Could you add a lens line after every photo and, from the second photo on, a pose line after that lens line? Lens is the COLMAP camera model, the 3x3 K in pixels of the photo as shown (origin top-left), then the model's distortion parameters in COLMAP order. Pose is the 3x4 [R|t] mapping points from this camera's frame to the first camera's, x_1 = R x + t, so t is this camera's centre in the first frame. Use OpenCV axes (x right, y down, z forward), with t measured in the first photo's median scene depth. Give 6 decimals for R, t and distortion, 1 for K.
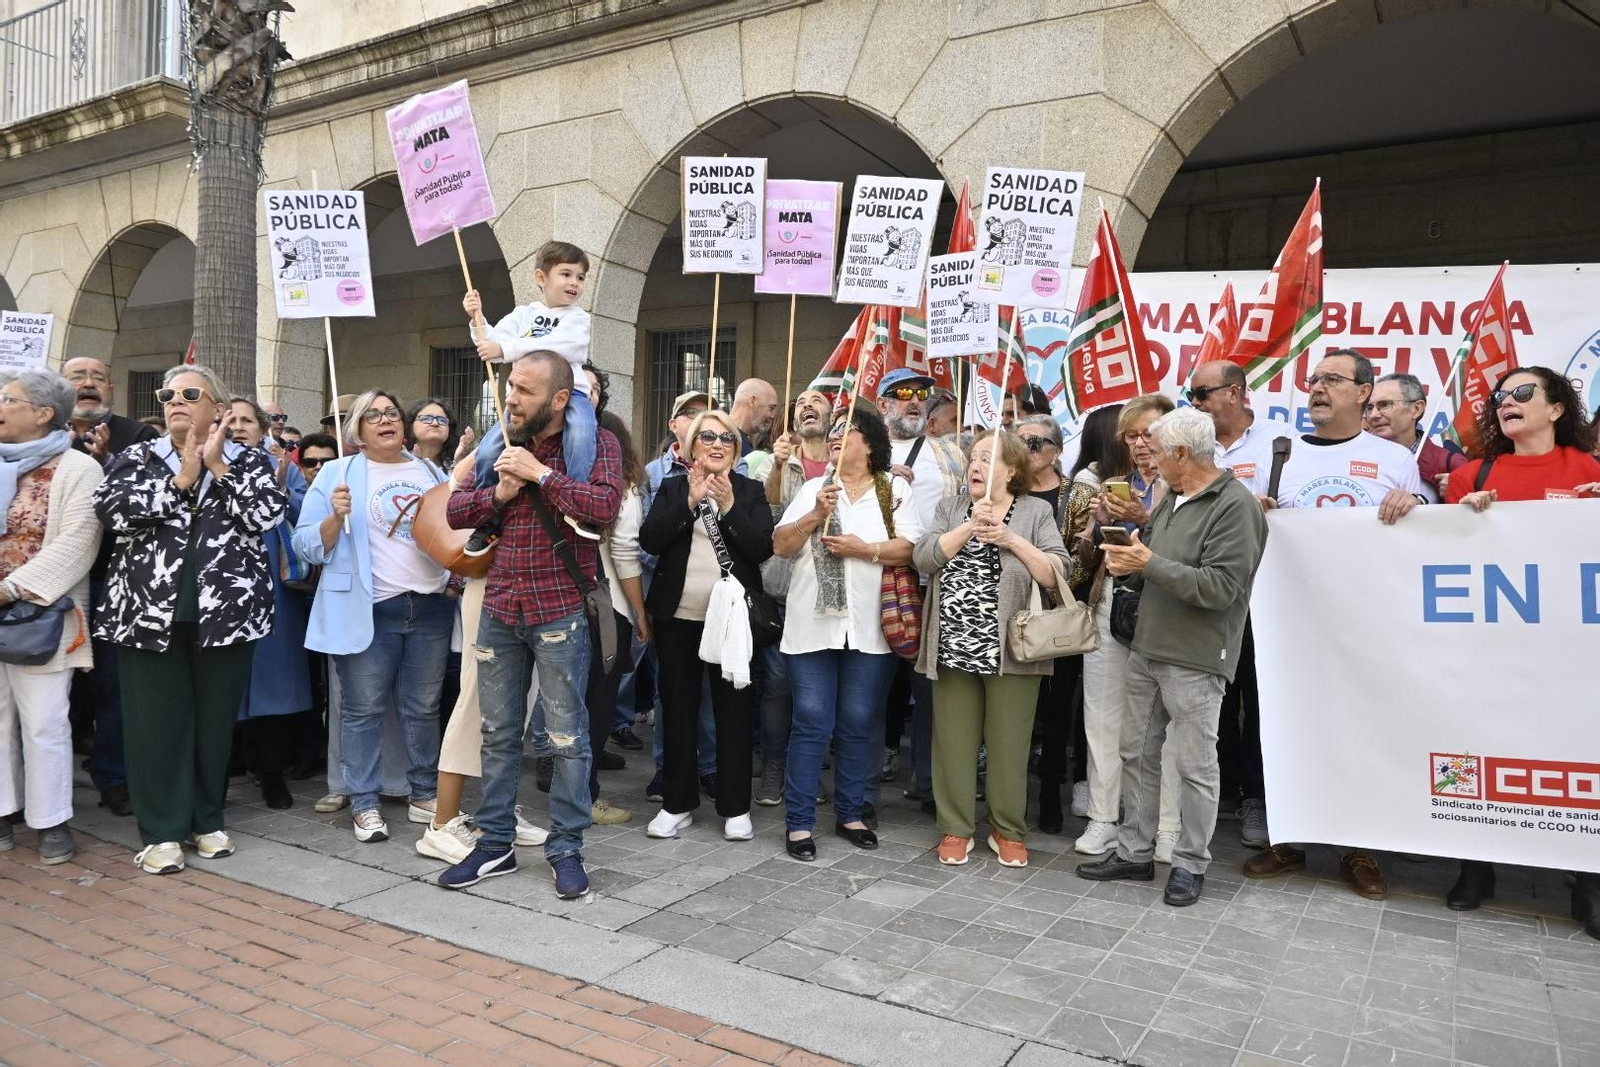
lens RADIAL K [[1109.0, 0, 807.2], [0, 1109.0, 532.8], [0, 0, 1]] dist [-0.005962, 0.006291]
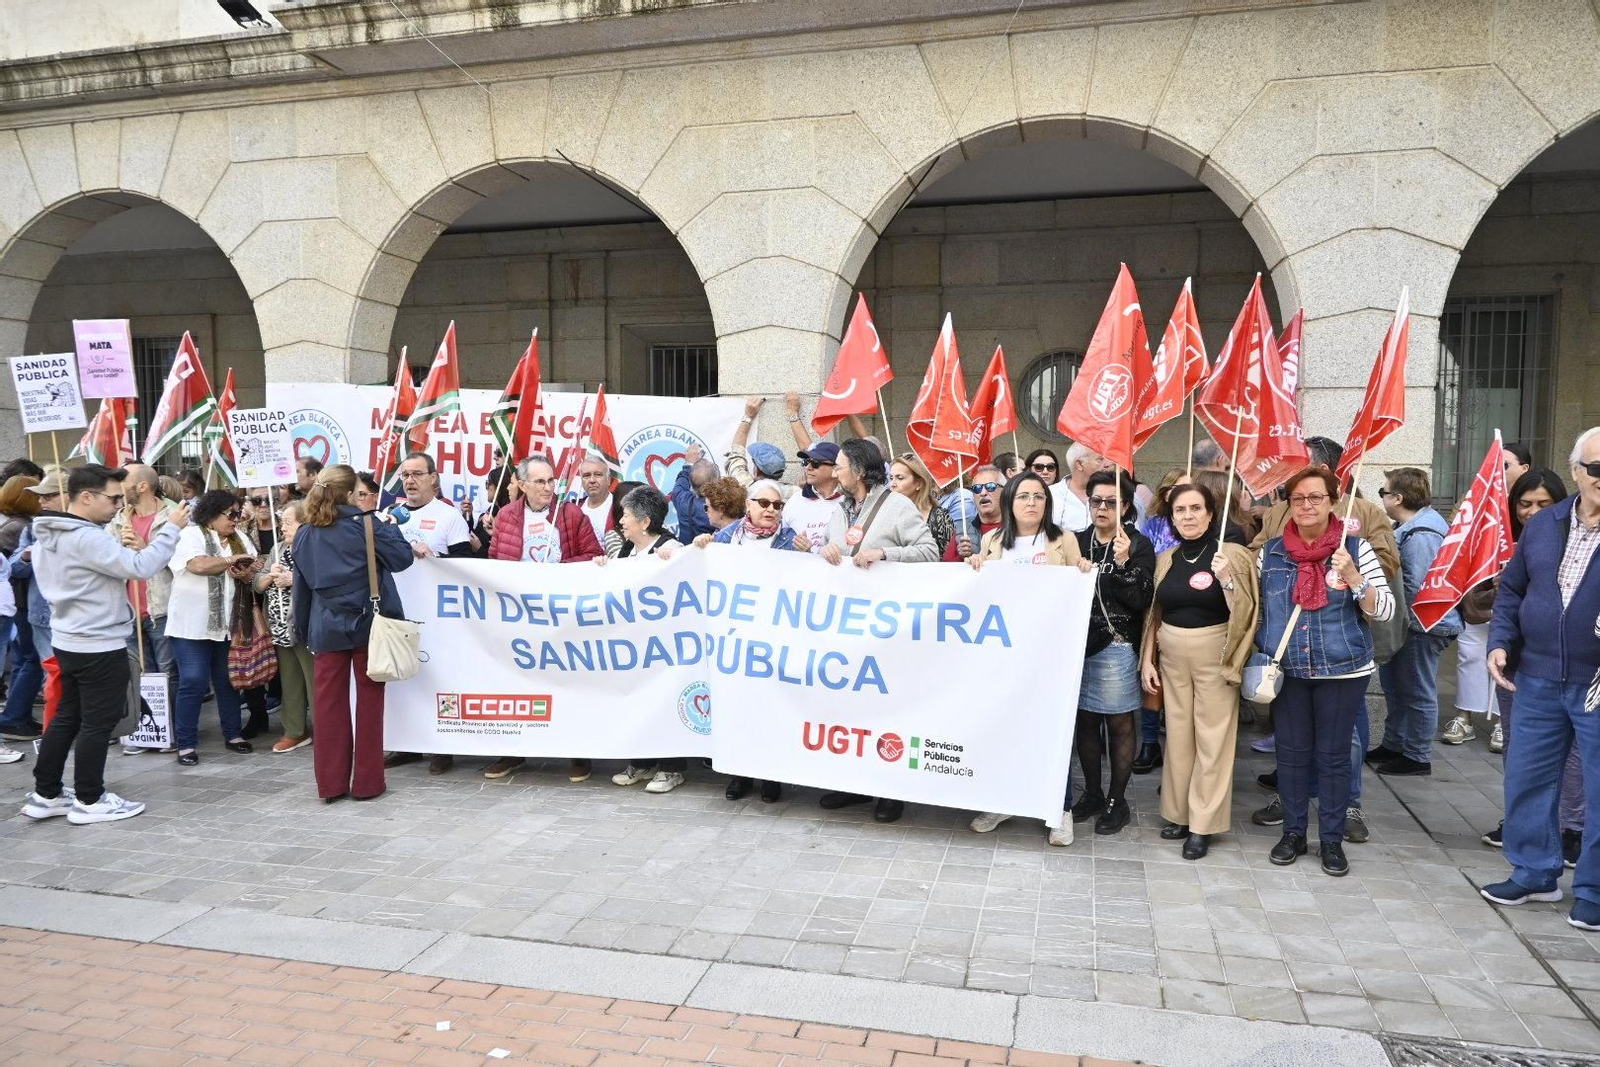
lens RADIAL K [[1086.5, 0, 780.3], [0, 1086.5, 540.8], [0, 0, 1]] dist [-0.004639, -0.002030]
pose [[0.962927, -0.051890, 0.264724, 0.392207], [0.033426, 0.996714, 0.073786, -0.080304], [-0.267683, -0.062202, 0.961497, -0.416053]]
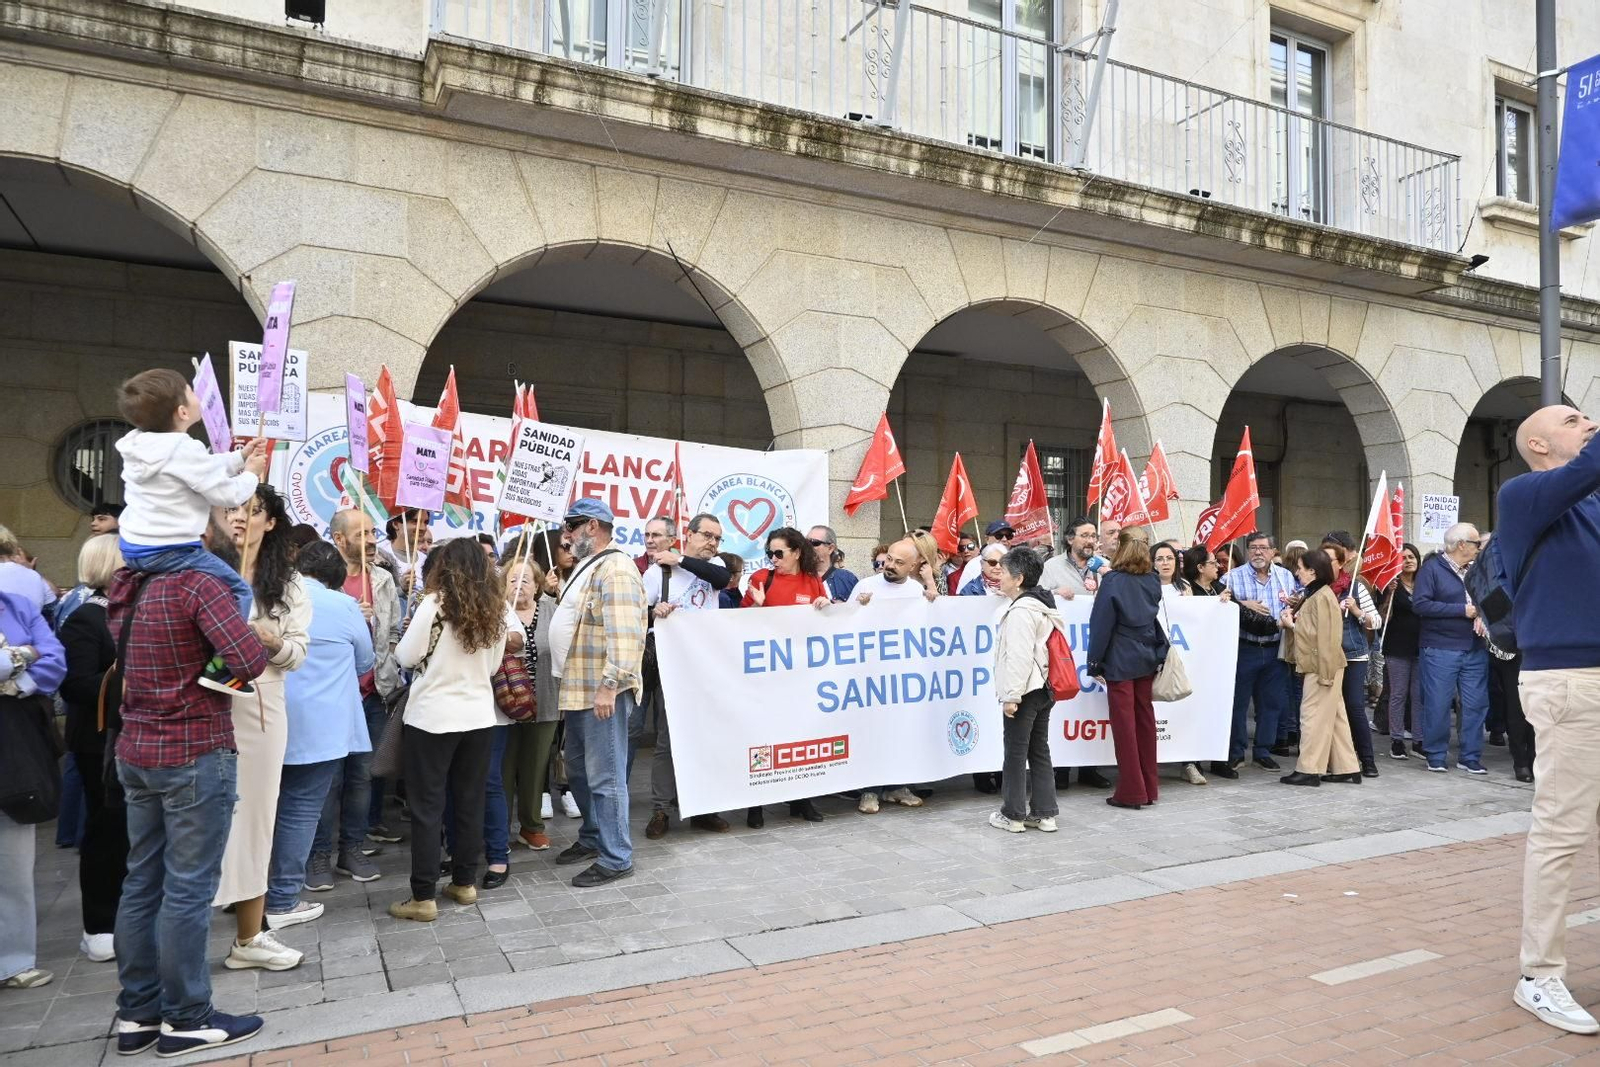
lens RADIAL K [[1086.5, 0, 793.2], [0, 1086.5, 555.9], [0, 0, 1]] dist [-0.004639, -0.002030]
pose [[0.562332, -0.020373, 0.826660, -0.473123], [0.010742, 0.999792, 0.017333, -0.078166], [-0.826842, -0.000867, 0.562434, -0.036681]]
